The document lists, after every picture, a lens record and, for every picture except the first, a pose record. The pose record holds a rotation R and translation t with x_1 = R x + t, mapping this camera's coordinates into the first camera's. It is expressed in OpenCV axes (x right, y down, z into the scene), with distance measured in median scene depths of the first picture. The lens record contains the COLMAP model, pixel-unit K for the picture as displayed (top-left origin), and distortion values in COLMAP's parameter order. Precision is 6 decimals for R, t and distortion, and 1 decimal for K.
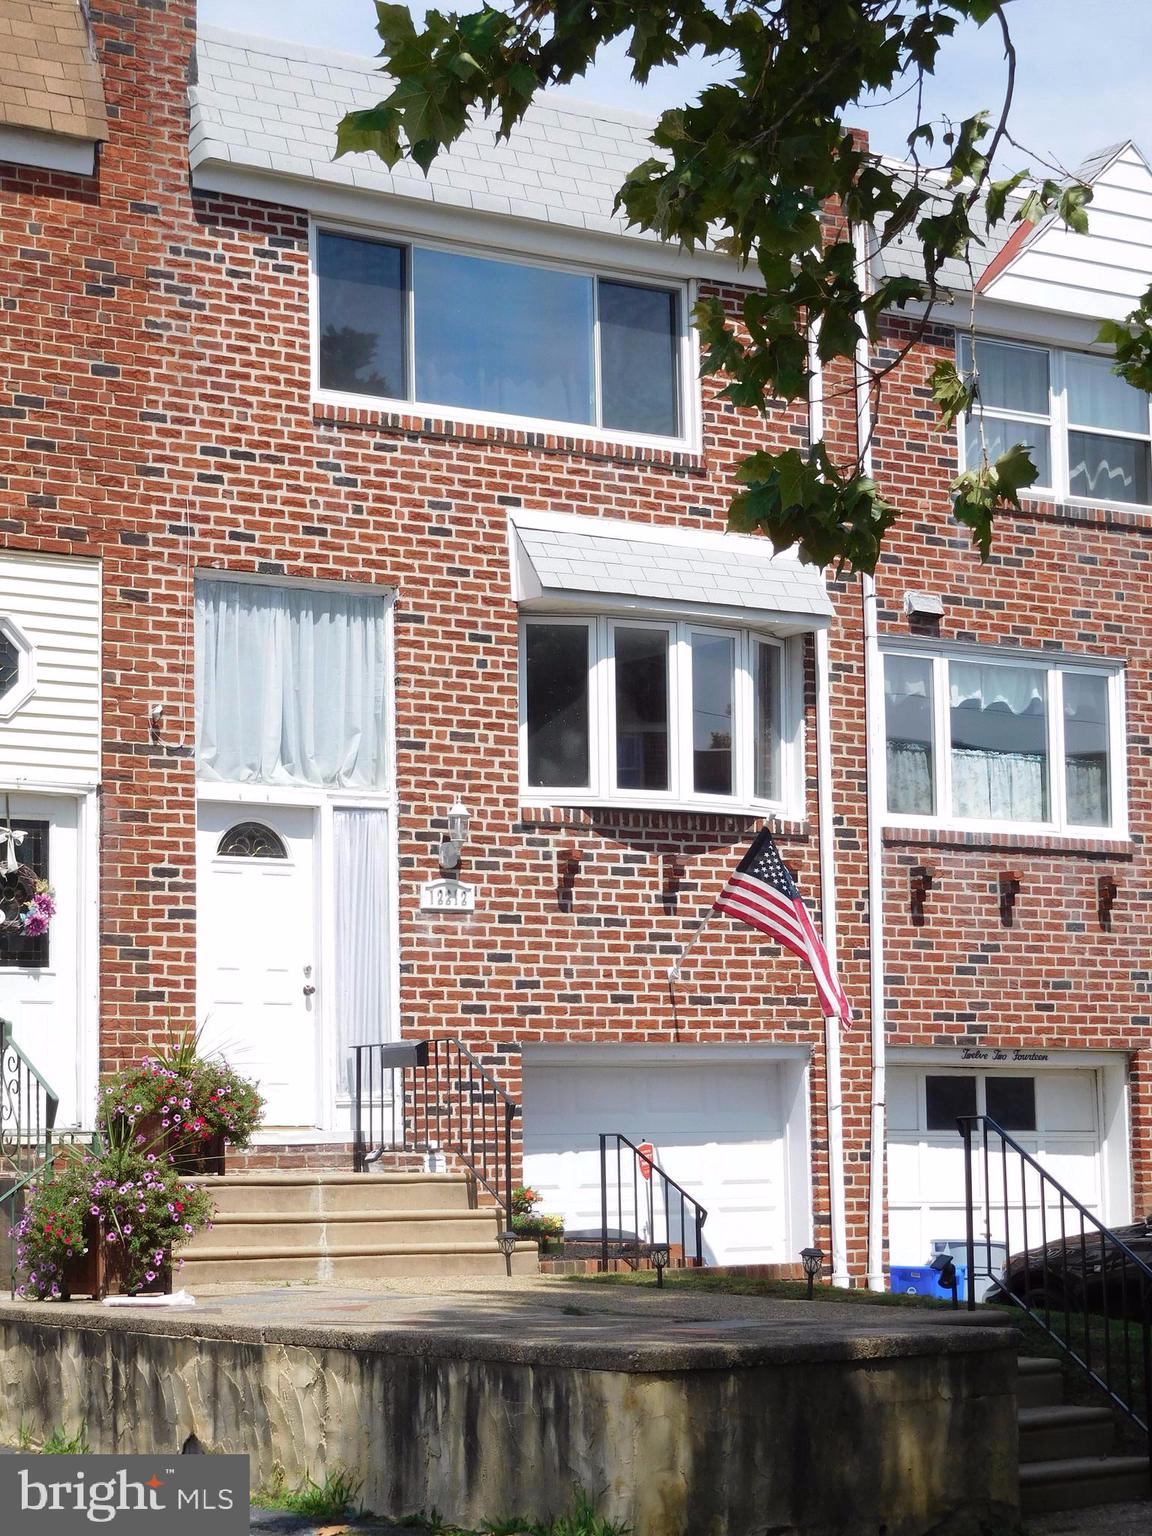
lens RADIAL K [[3565.6, 0, 576.6], [0, 3565.6, 754.6], [0, 0, 1]] dist [0.253717, 0.000000]
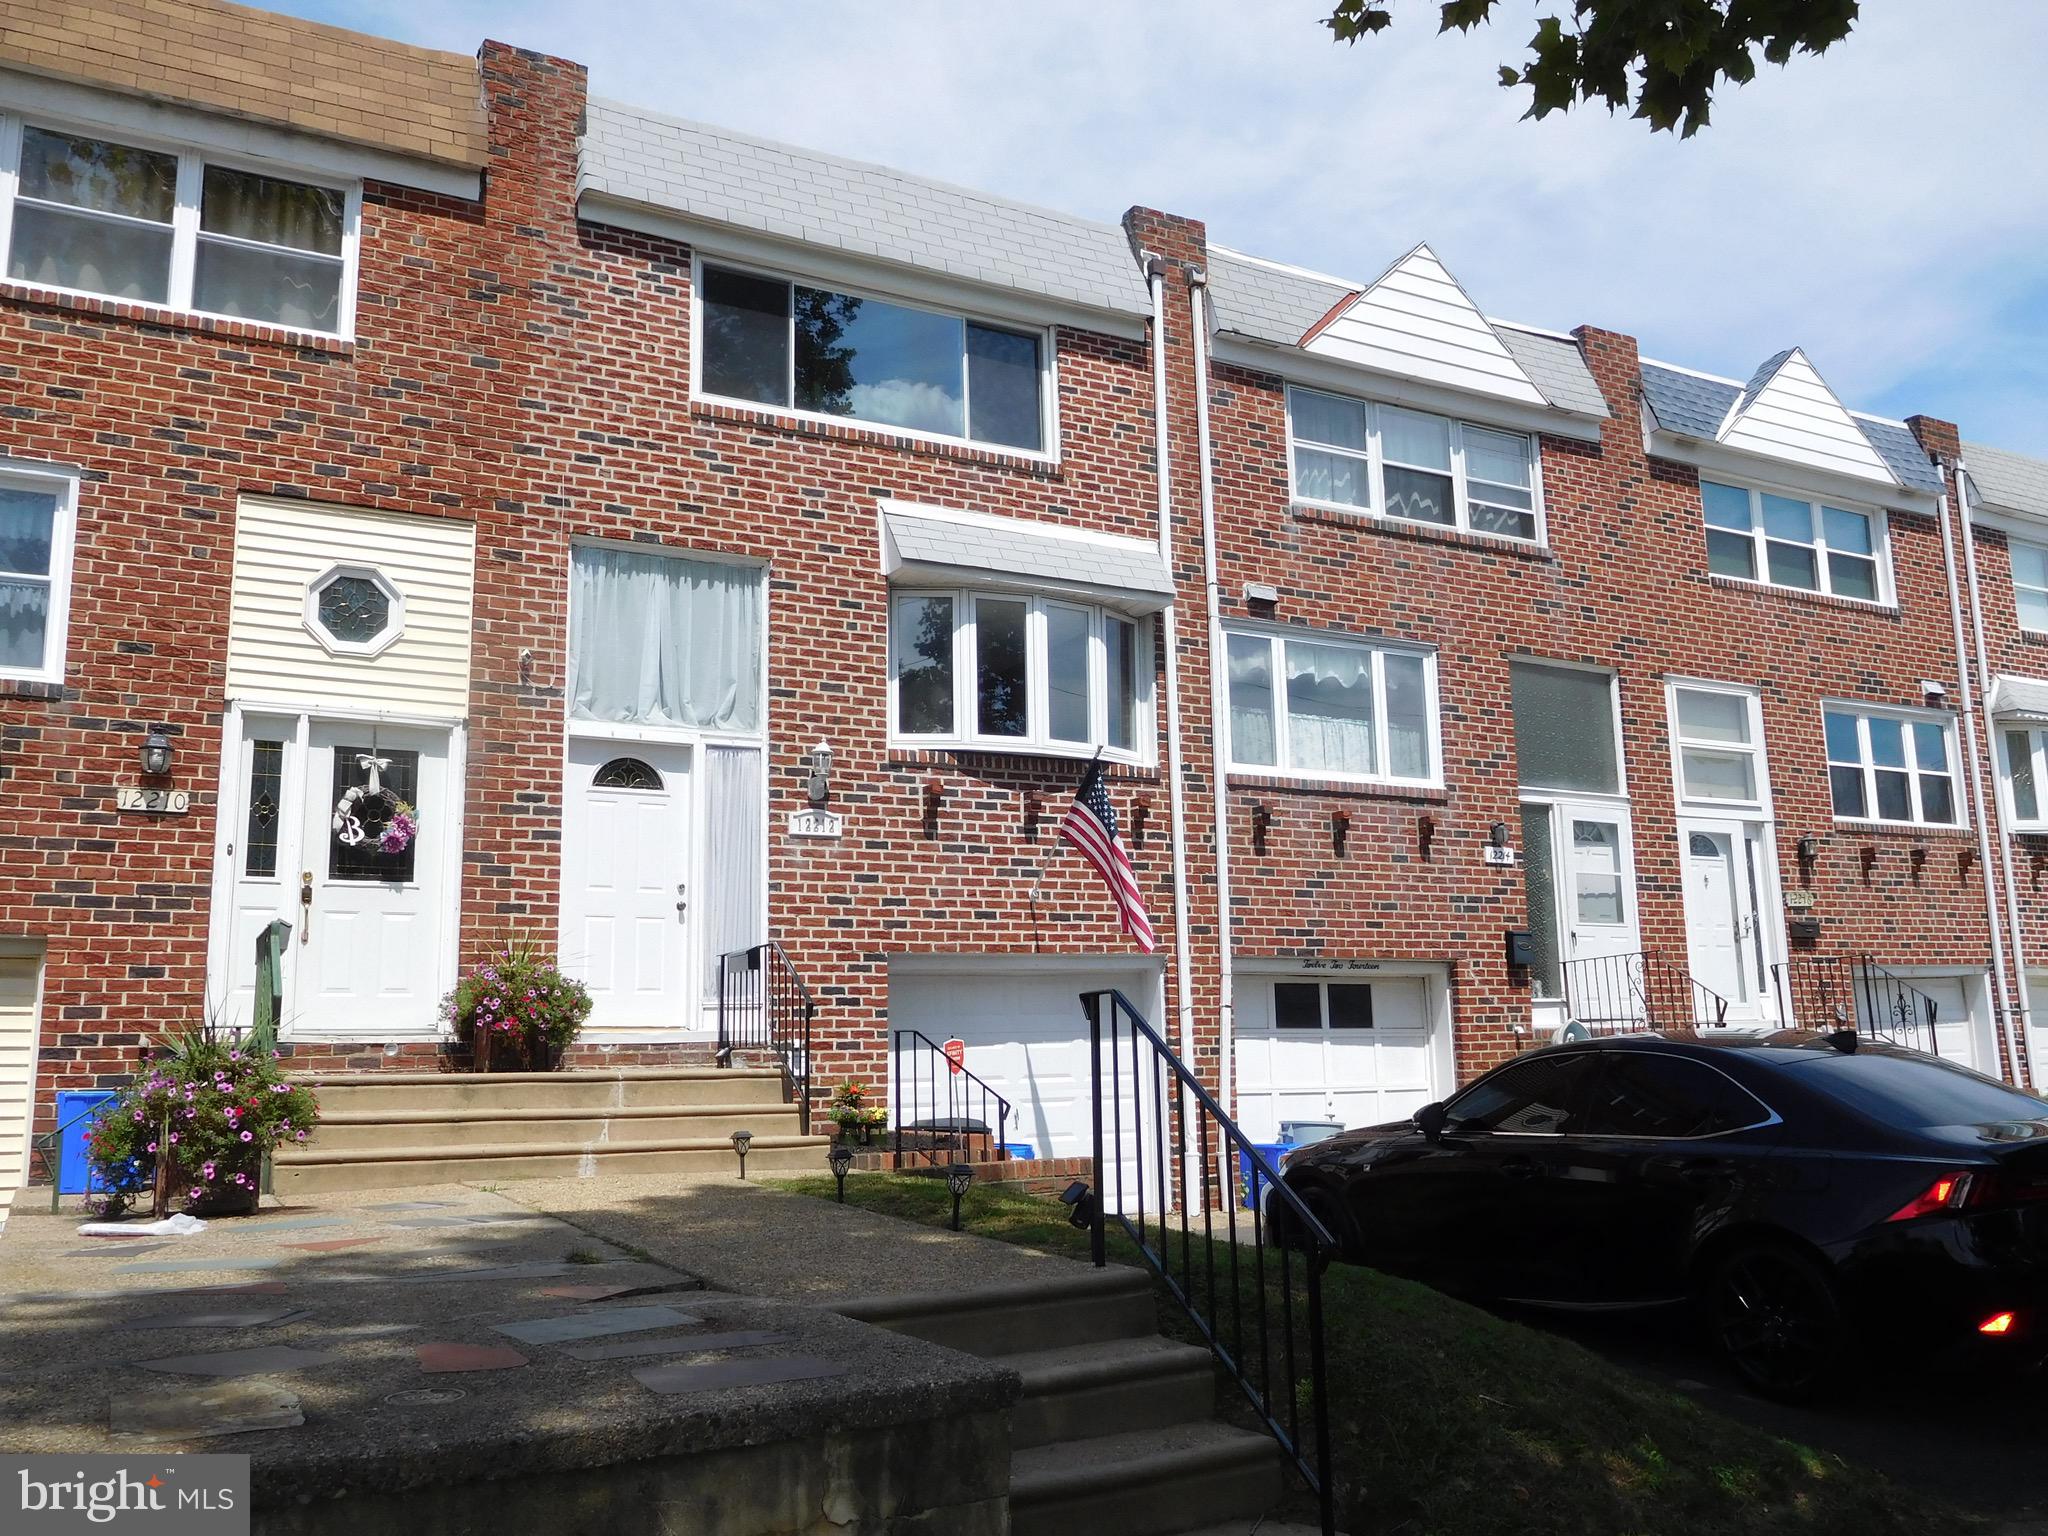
lens RADIAL K [[1674.5, 0, 1016.6], [0, 1674.5, 761.1], [0, 0, 1]] dist [0.029934, -0.005734]
pose [[0.990403, -0.030564, -0.134790, 0.098899], [0.022016, 0.997677, -0.064460, 0.054755], [0.136447, 0.060874, 0.988775, 0.470807]]
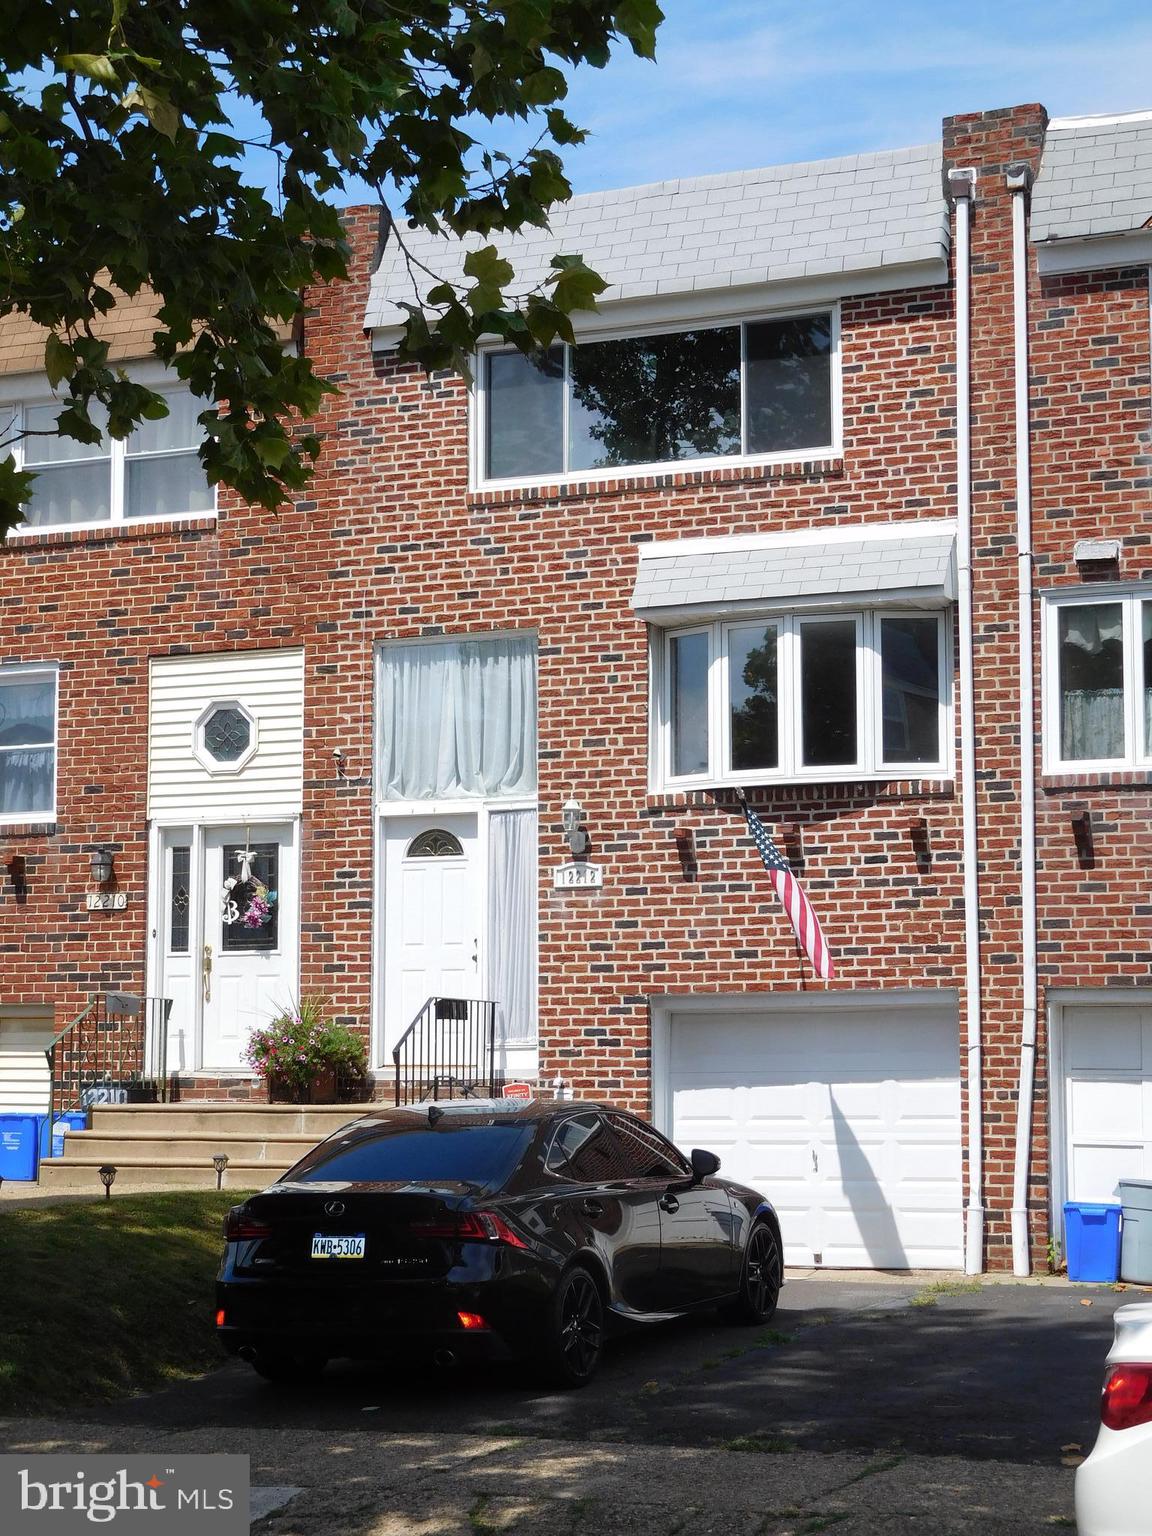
lens RADIAL K [[2807.1, 0, 573.0], [0, 2807.1, 771.5], [0, 0, 1]] dist [0.193540, 0.000000]
pose [[0.512746, -0.086209, -0.854201, 0.768941], [0.093517, 0.994634, -0.044247, 0.045721], [0.853432, -0.057195, 0.518057, 0.499484]]
